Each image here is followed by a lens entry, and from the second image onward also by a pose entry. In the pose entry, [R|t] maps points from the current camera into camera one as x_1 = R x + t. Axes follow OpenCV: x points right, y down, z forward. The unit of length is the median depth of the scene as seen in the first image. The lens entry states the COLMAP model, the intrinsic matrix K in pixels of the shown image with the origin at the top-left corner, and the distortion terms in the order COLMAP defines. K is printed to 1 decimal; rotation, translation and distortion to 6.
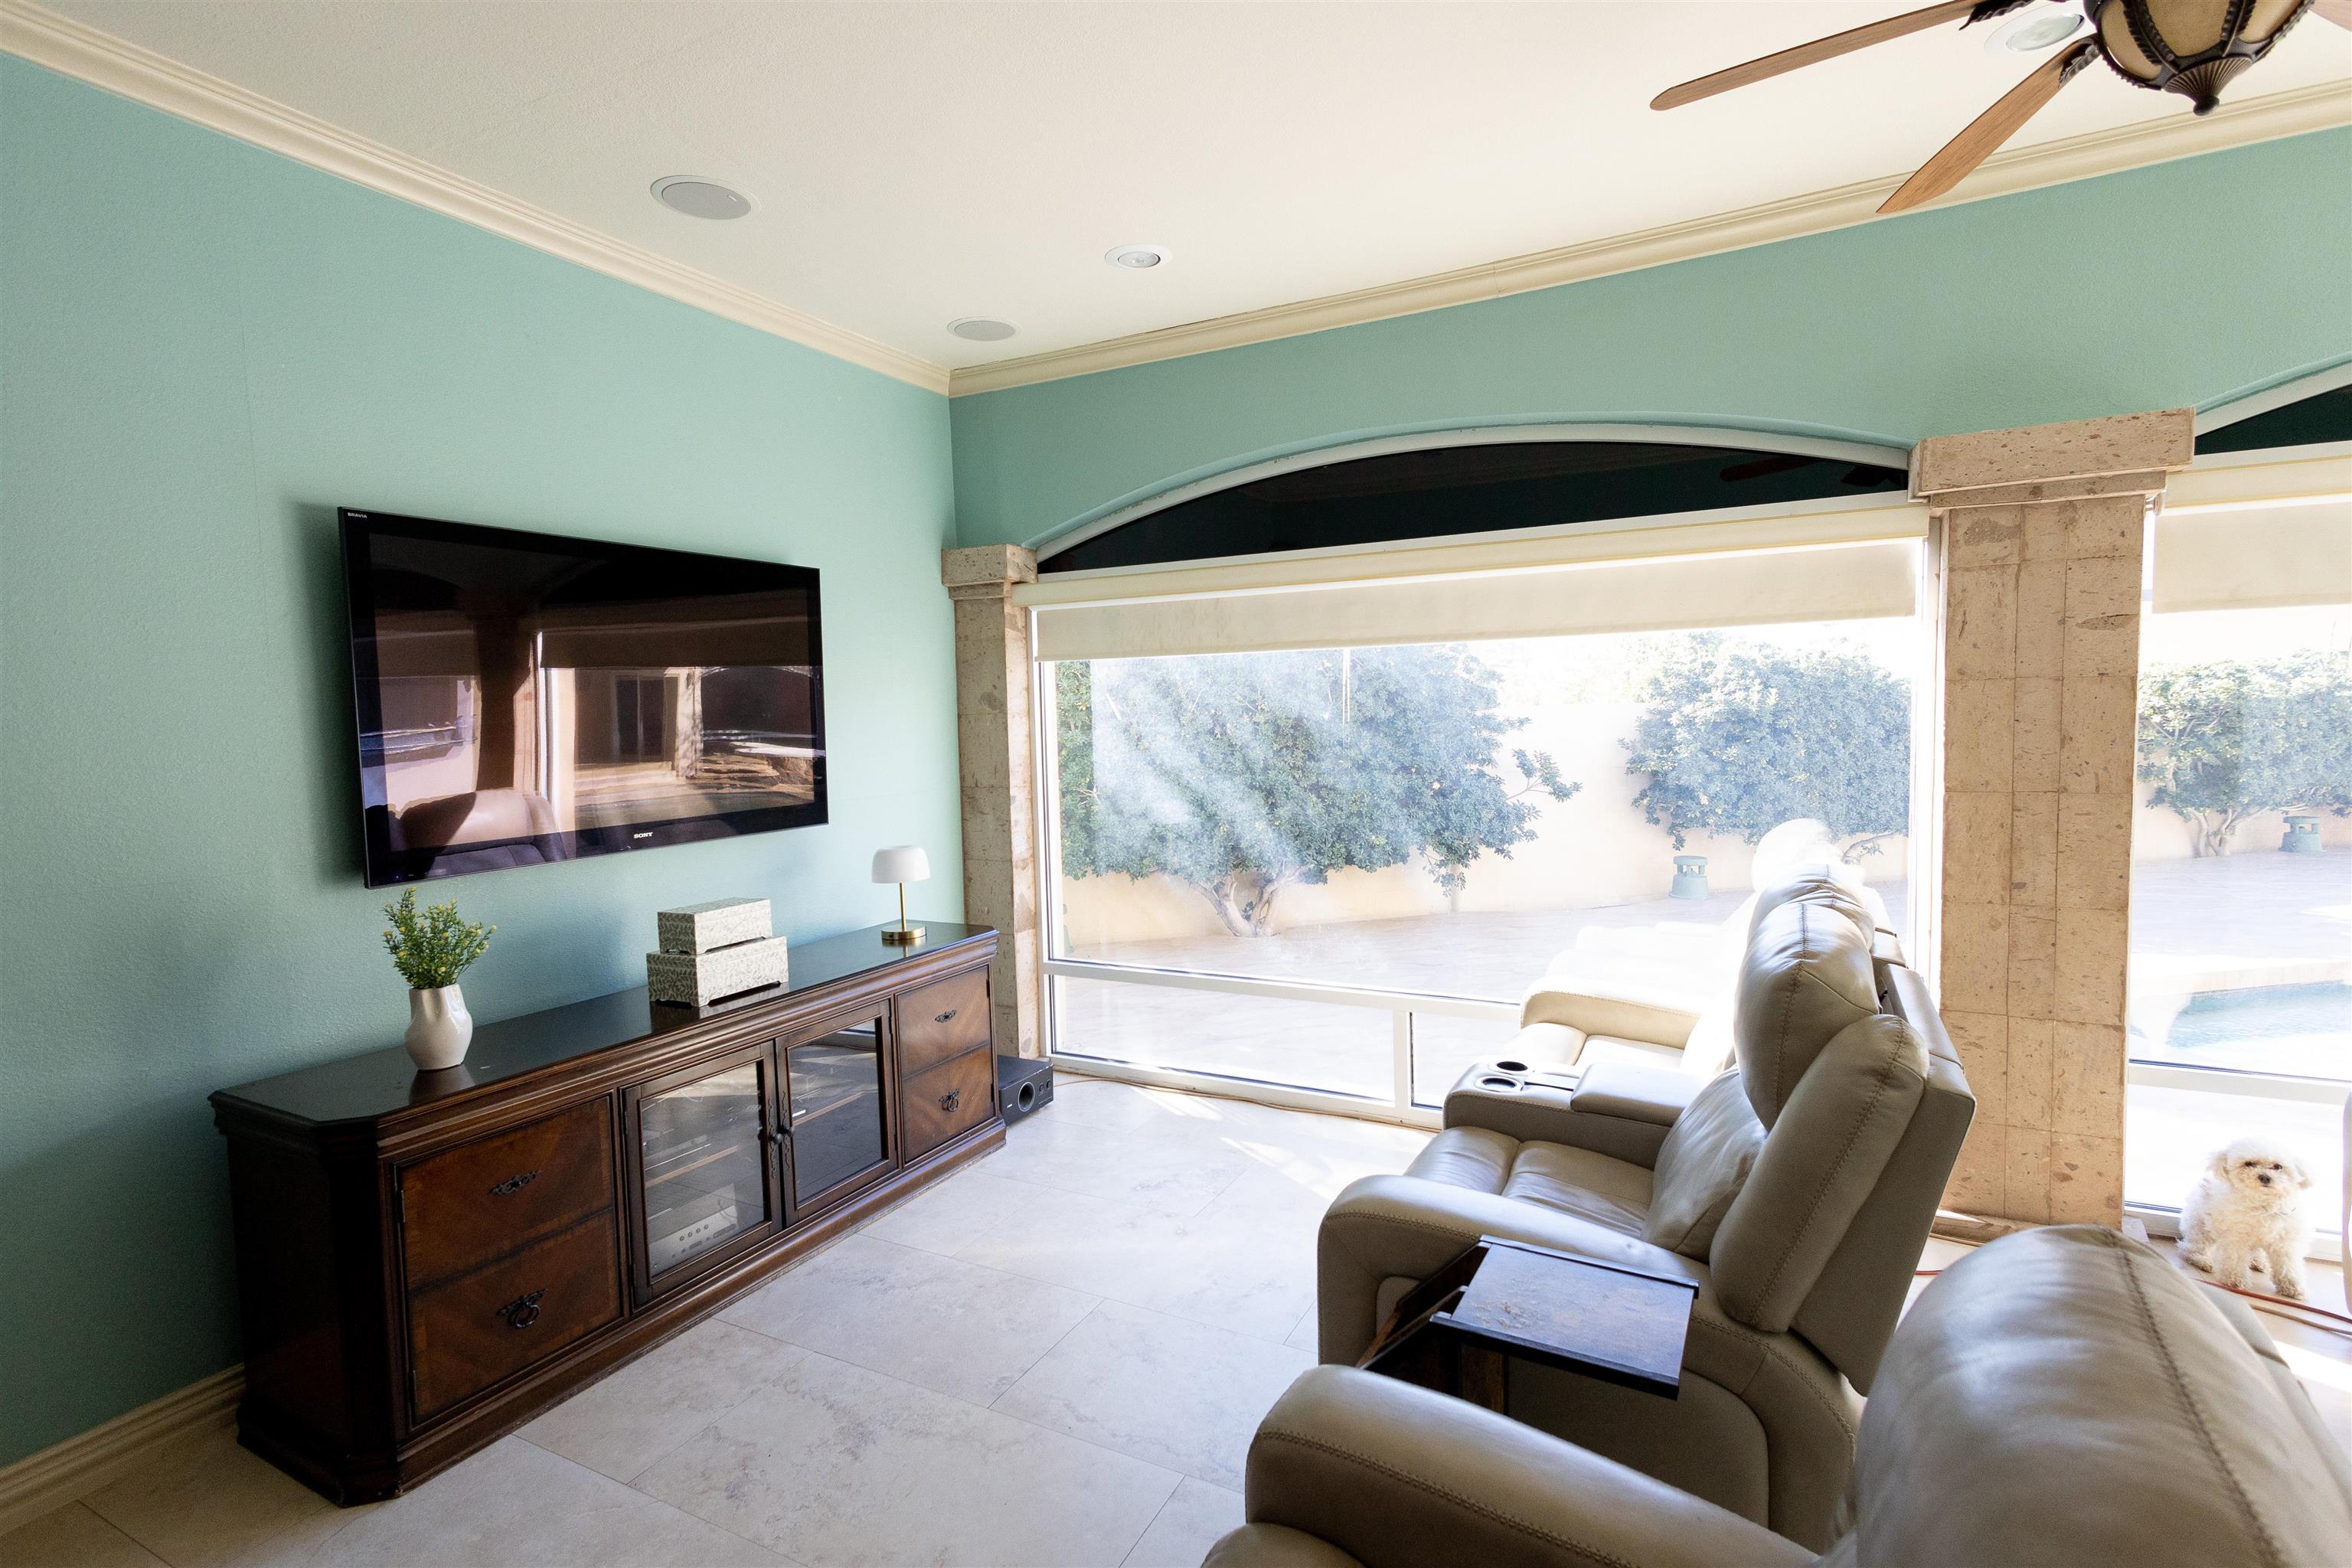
lens RADIAL K [[1082.3, 0, 1173.3], [0, 1082.3, 781.1], [0, 0, 1]] dist [0.017360, -0.003764]
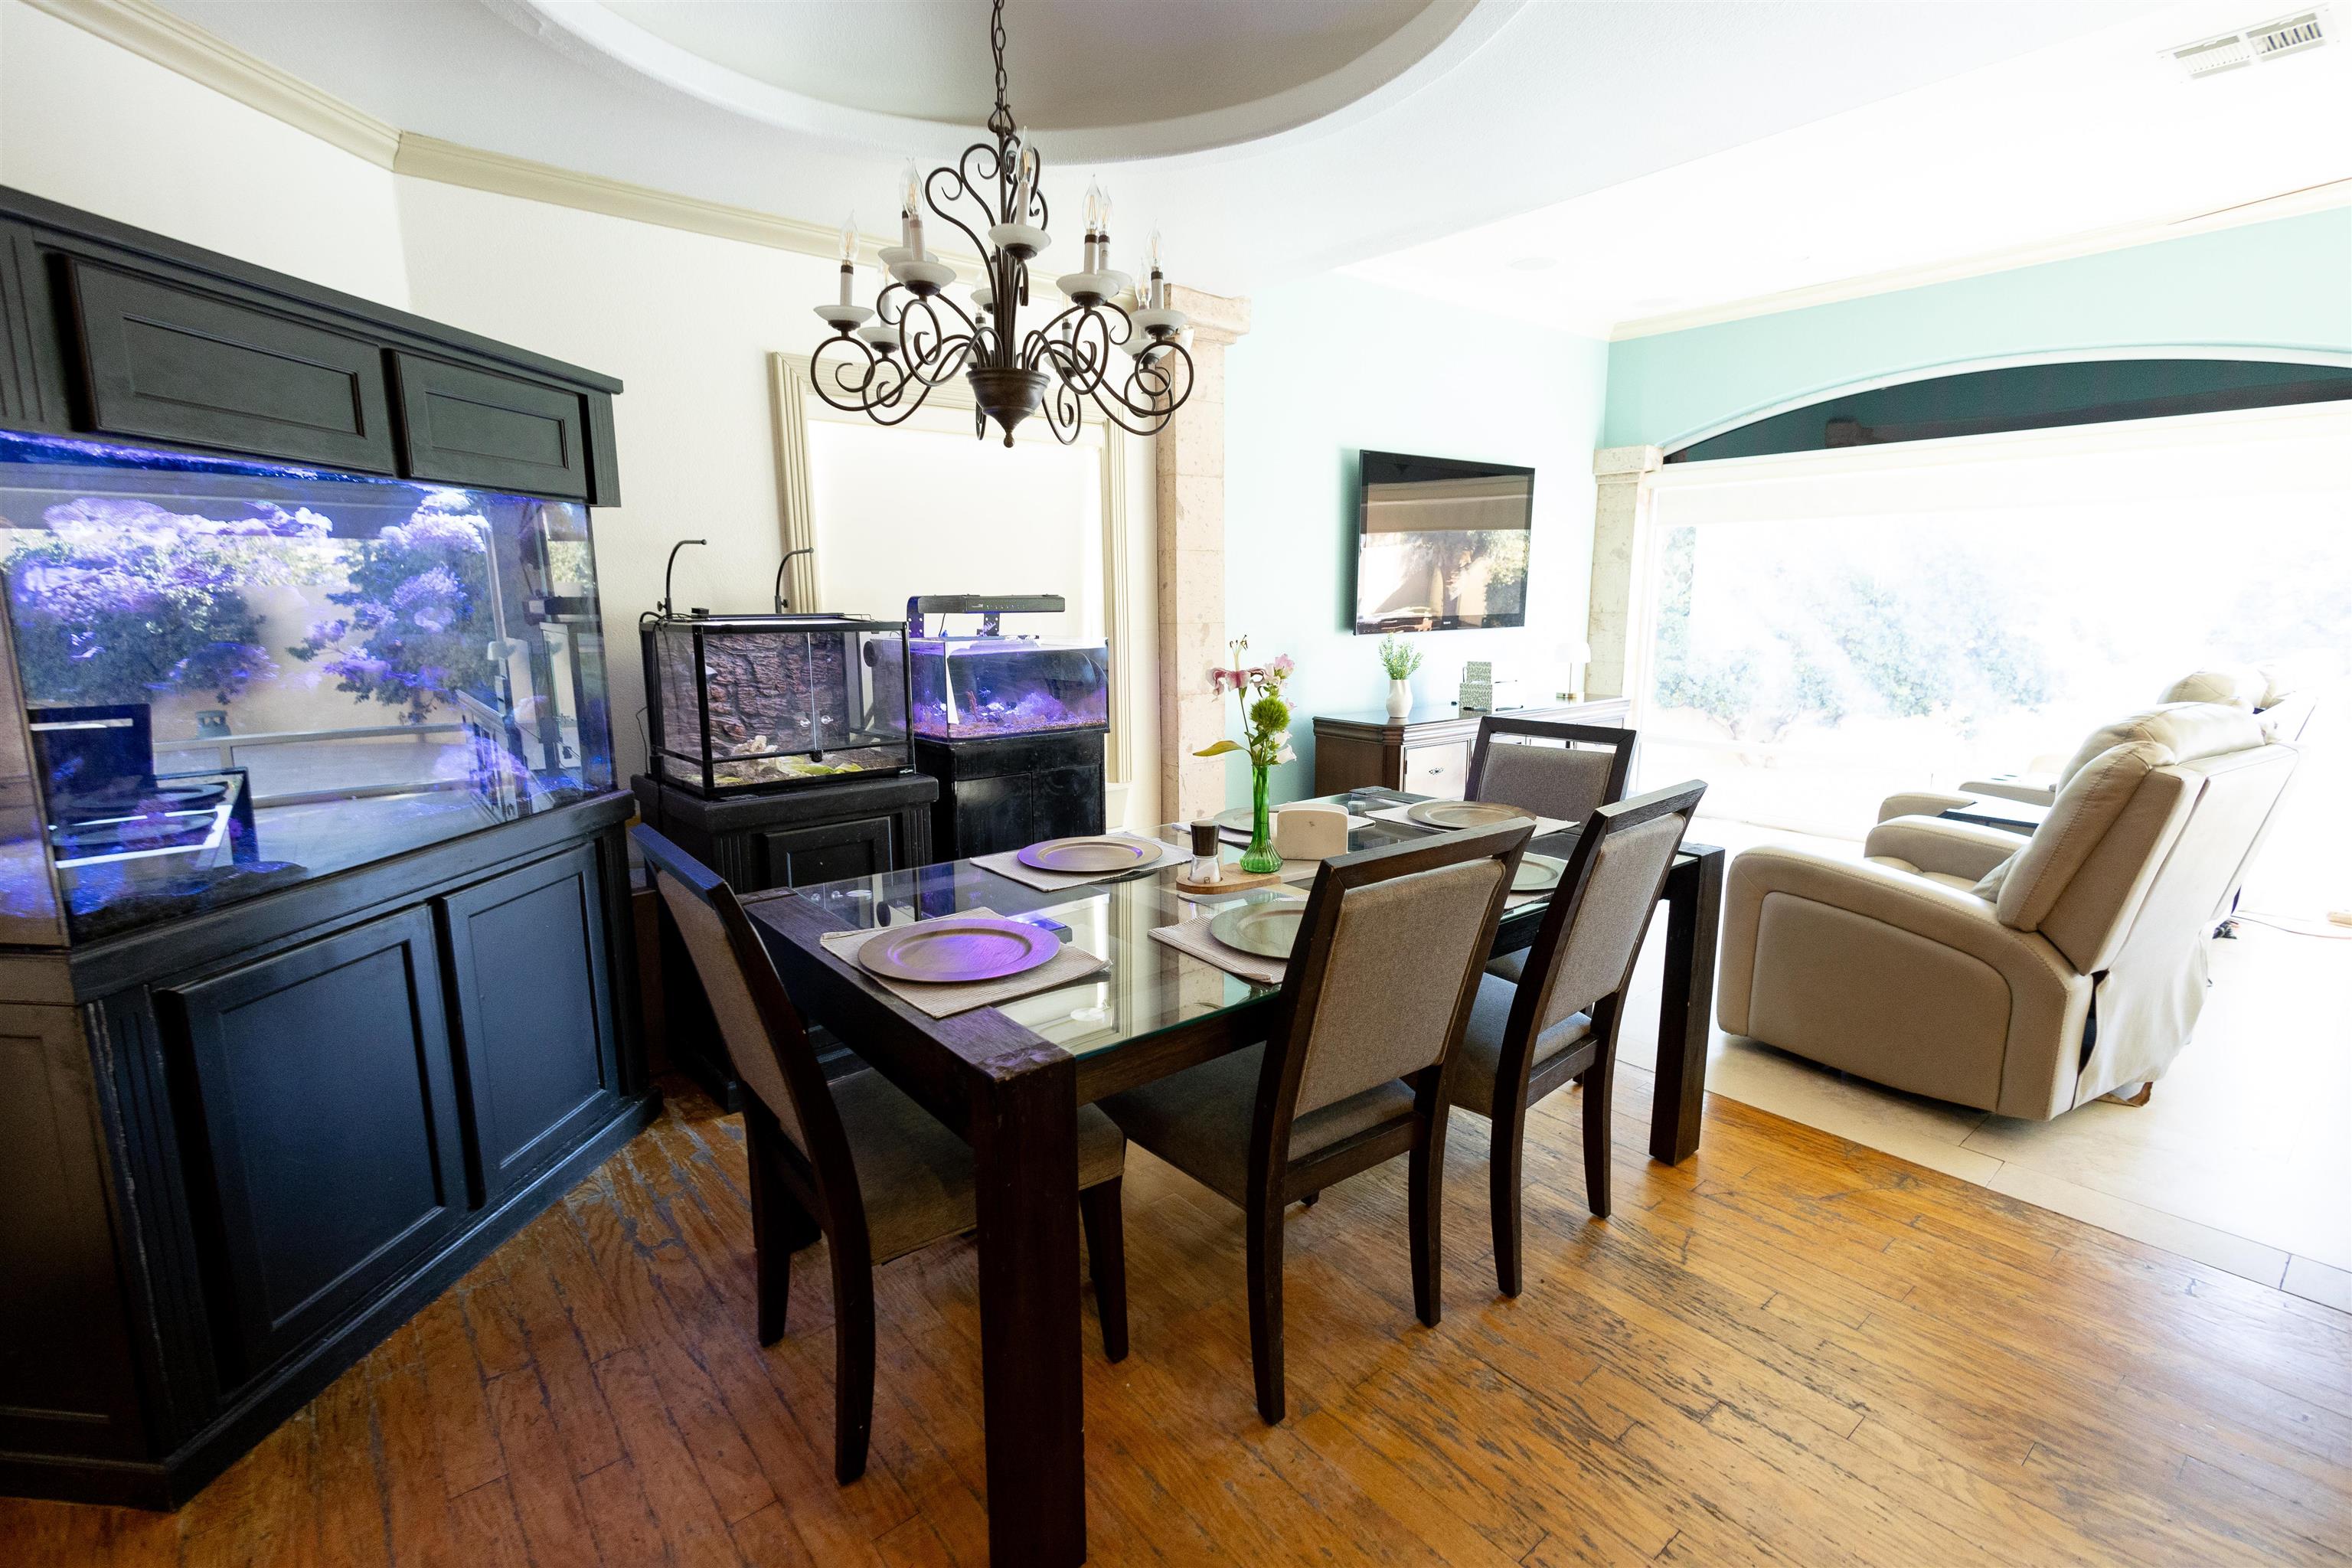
lens RADIAL K [[1082.3, 0, 1173.3], [0, 1082.3, 781.1], [0, 0, 1]] dist [0.017360, -0.003764]
pose [[0.925128, 0.086566, -0.369654, -0.157029], [-0.043526, 0.991422, 0.123243, 0.078203], [0.377152, -0.097926, 0.920960, -0.630896]]
